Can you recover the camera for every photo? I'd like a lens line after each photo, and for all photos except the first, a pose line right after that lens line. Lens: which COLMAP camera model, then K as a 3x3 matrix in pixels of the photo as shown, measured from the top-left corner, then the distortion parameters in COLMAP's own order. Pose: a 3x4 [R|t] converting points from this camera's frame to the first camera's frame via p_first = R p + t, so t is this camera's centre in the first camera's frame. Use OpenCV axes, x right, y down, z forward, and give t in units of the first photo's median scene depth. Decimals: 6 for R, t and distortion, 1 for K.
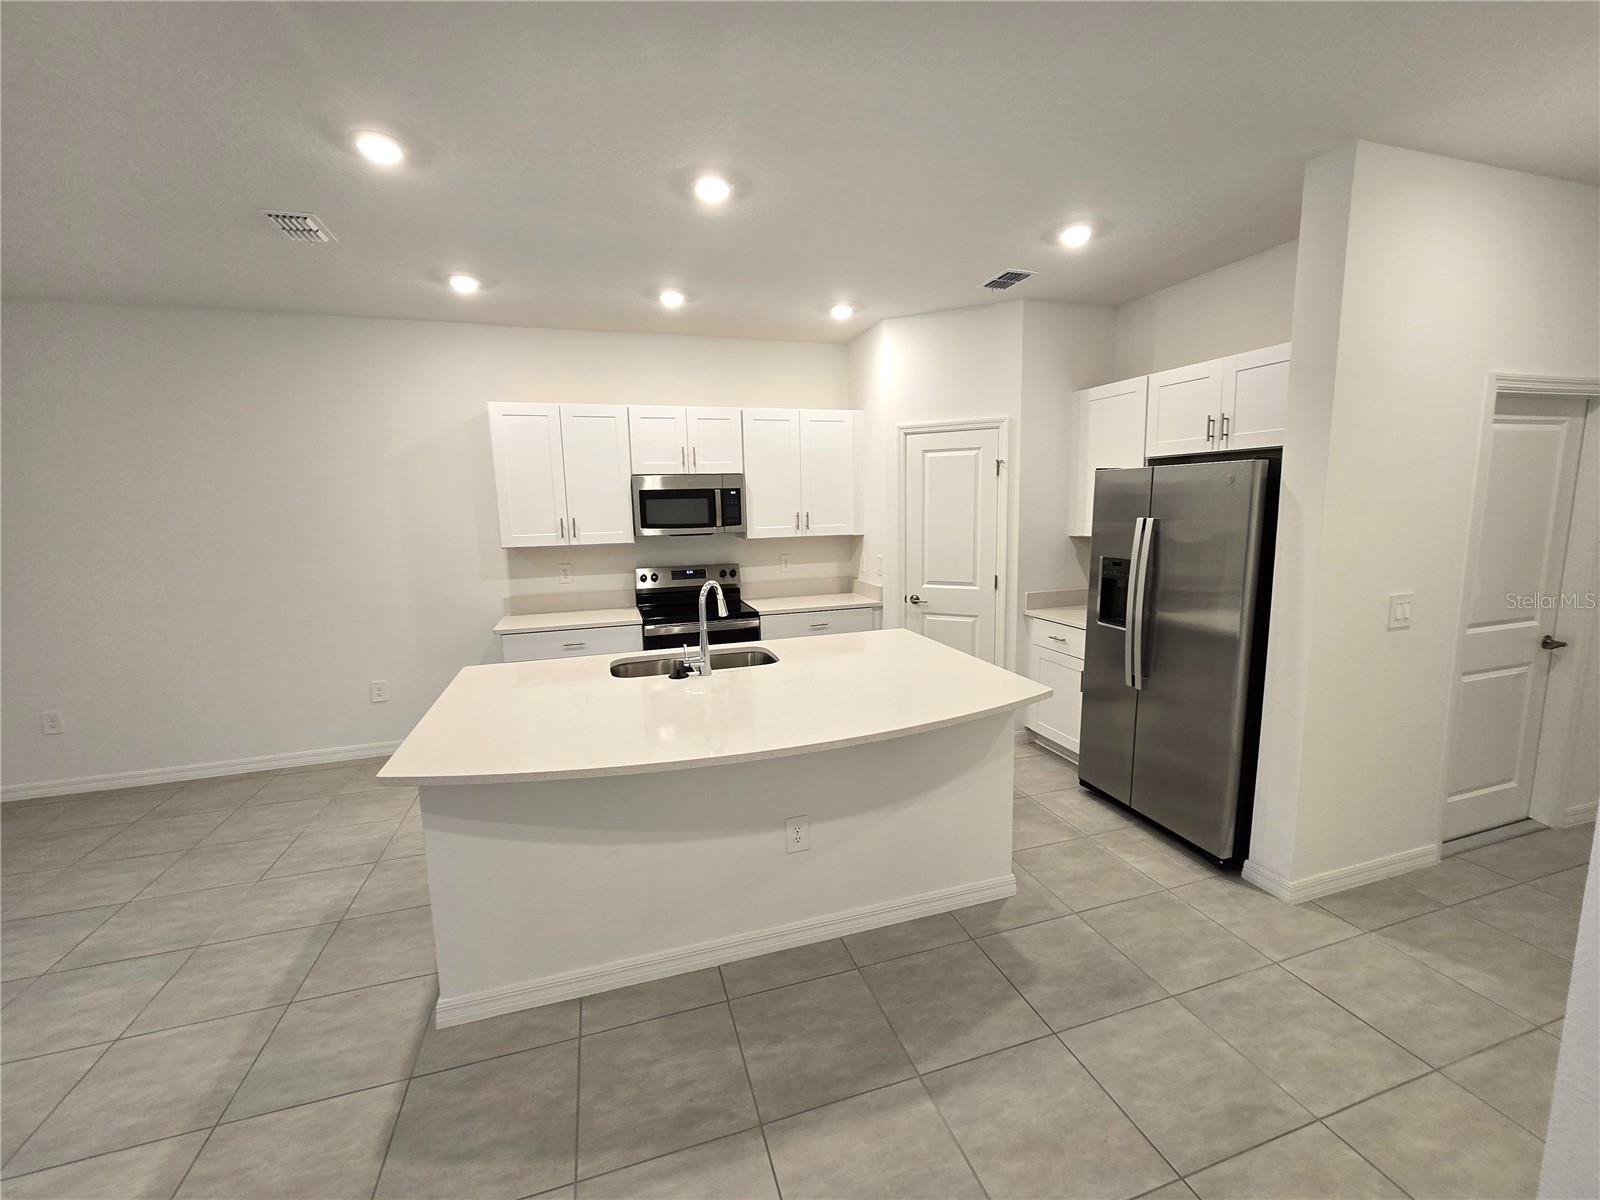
lens RADIAL K [[653.4, 0, 806.6], [0, 653.4, 602.2], [0, 0, 1]] dist [0.004539, -0.001801]
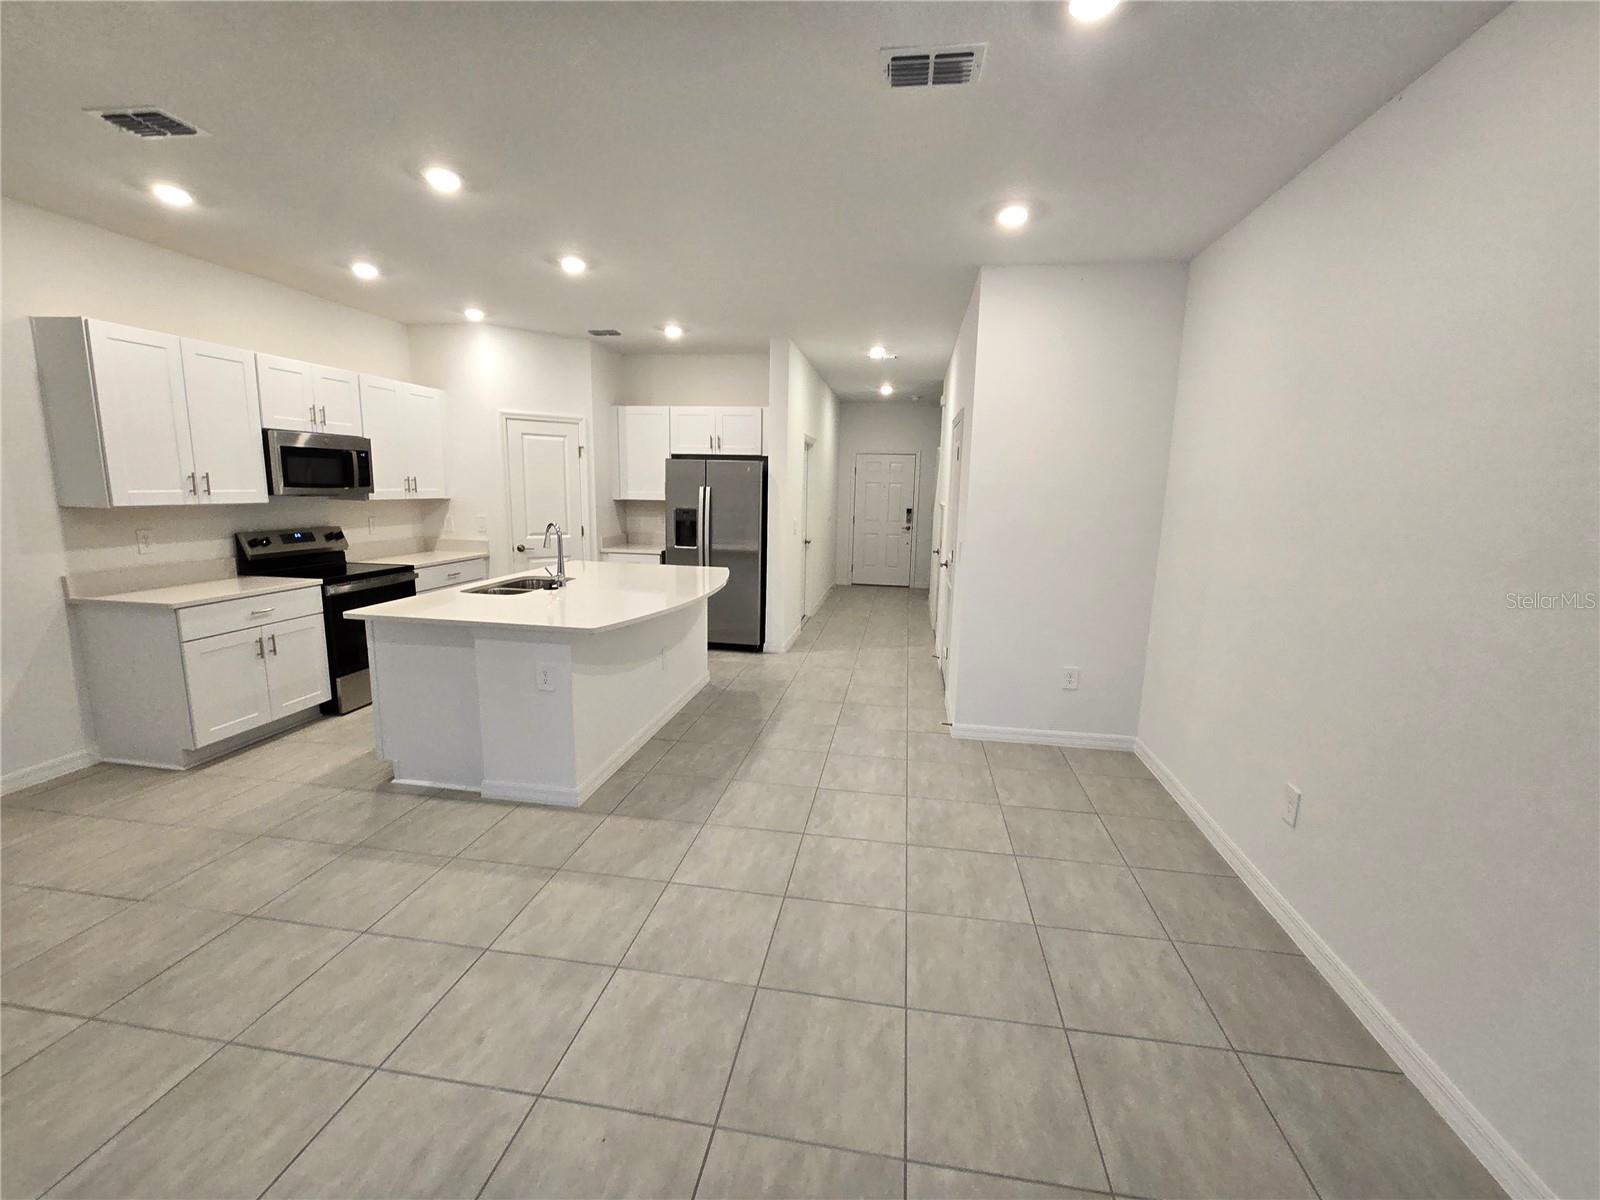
lens RADIAL K [[653.4, 0, 808.3], [0, 653.4, 598.2], [0, 0, 1]] dist [0.004539, -0.001801]
pose [[0.445494, -0.123269, 0.886758, -0.825240], [0.107524, 0.990673, 0.083696, 0.051933], [-0.888805, 0.058062, 0.454593, -0.098444]]
